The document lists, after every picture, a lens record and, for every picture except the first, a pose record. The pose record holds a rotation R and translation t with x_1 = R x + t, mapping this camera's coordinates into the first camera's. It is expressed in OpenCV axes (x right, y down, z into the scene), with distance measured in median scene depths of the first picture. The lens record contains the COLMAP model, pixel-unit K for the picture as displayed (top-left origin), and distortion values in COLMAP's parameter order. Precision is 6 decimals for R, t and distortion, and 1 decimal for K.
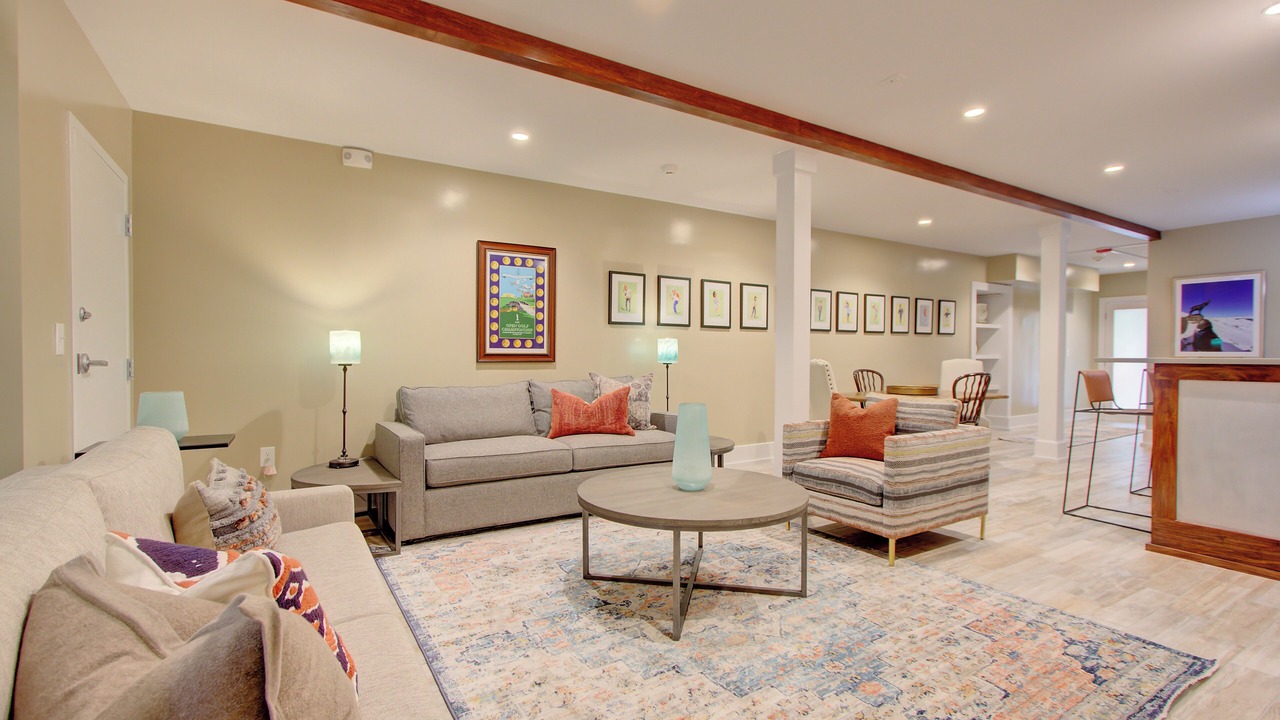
lens RADIAL K [[579.0, 0, 635.6], [0, 579.0, 361.7], [0, 0, 1]] dist [-0.007811, 0.005114]
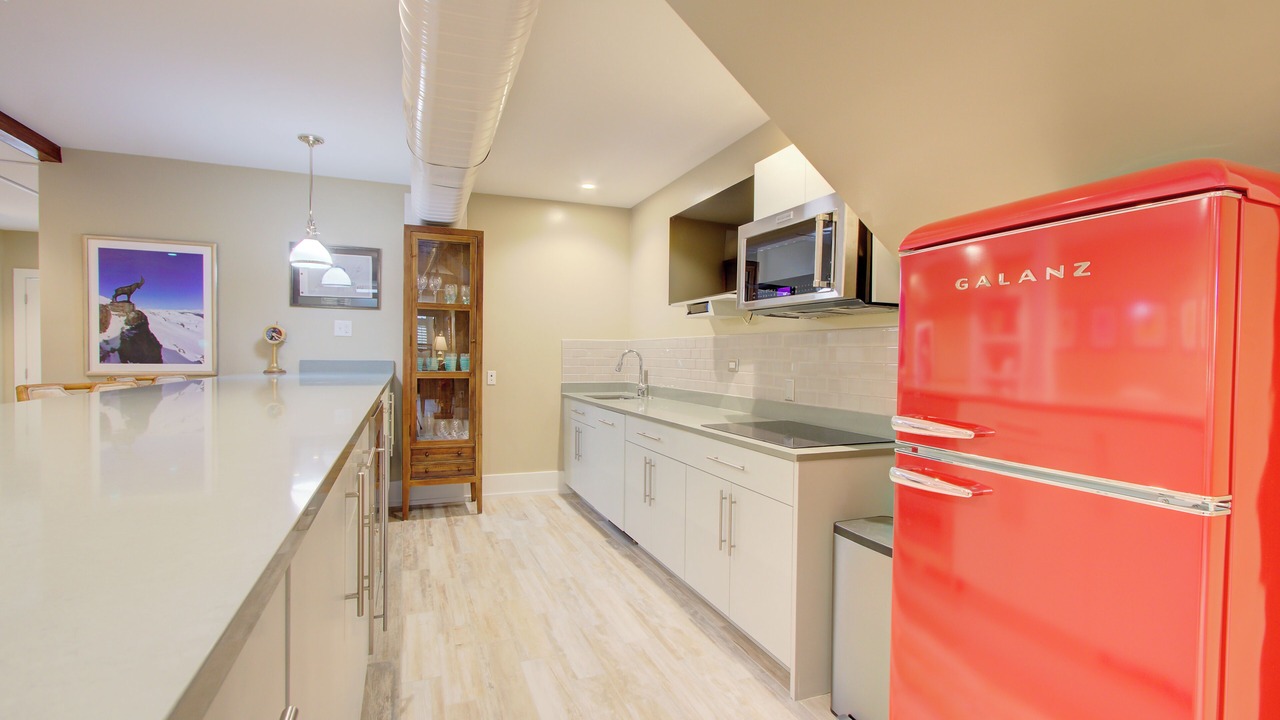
lens RADIAL K [[579.0, 0, 641.0], [0, 579.0, 366.0], [0, 0, 1]] dist [-0.007811, 0.005114]
pose [[0.166261, -0.020902, 0.985860, 0.708853], [0.006899, 0.999776, 0.020033, -0.035159], [-0.986058, 0.003471, 0.166368, 0.561438]]
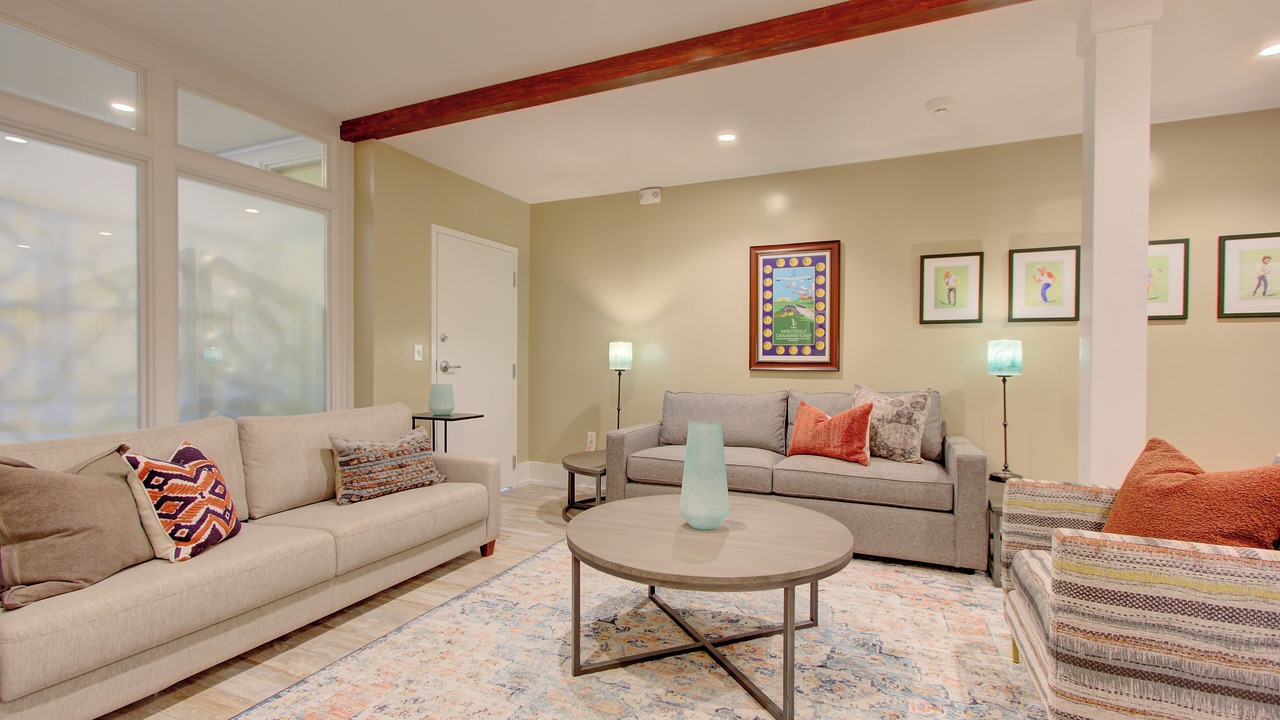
lens RADIAL K [[579.0, 0, 629.0], [0, 579.0, 360.9], [0, 0, 1]] dist [-0.007811, 0.005114]
pose [[0.554796, 0.001266, -0.831986, 0.428535], [-0.014369, 0.999864, -0.008061, -0.003455], [0.831863, 0.016427, 0.554738, 0.273822]]
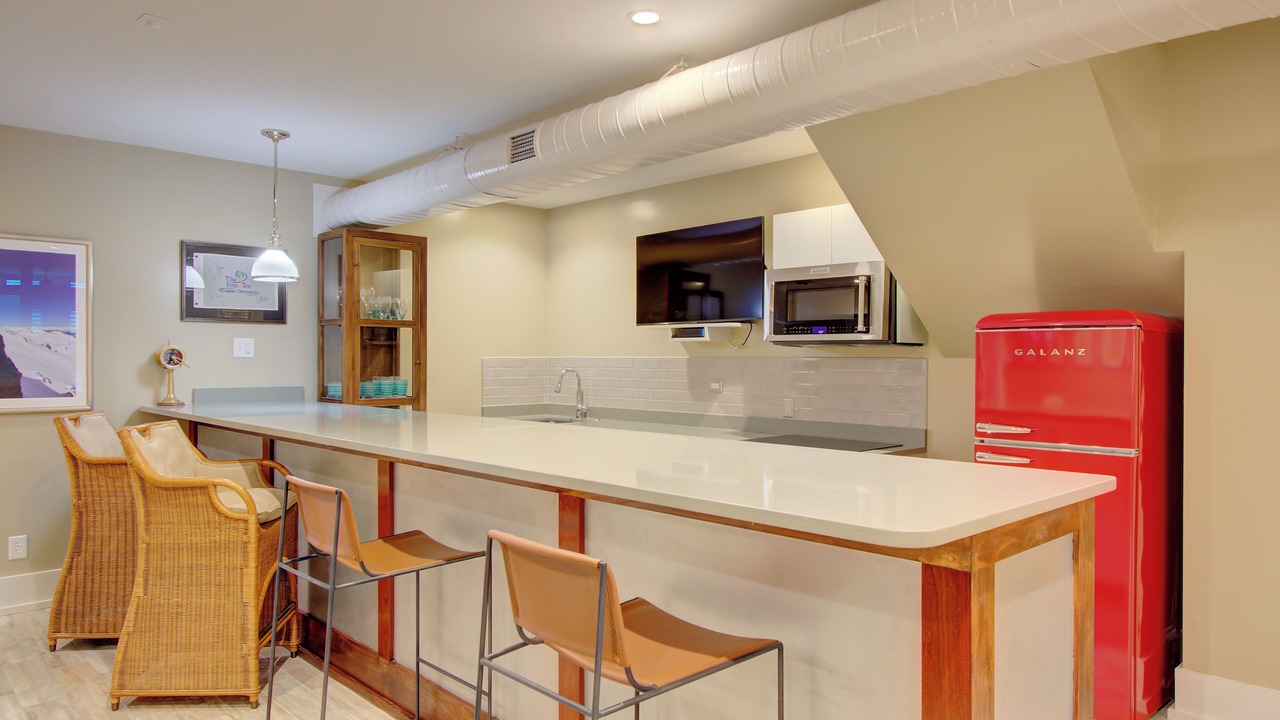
lens RADIAL K [[827.7, 0, 640.9], [0, 827.7, 355.8], [0, 0, 1]] dist [0.007651, 0.000507]
pose [[-0.216096, -0.002099, 0.976370, 0.343048], [0.012544, 0.999909, 0.004926, -0.072514], [-0.976292, 0.013312, -0.216050, 0.956255]]
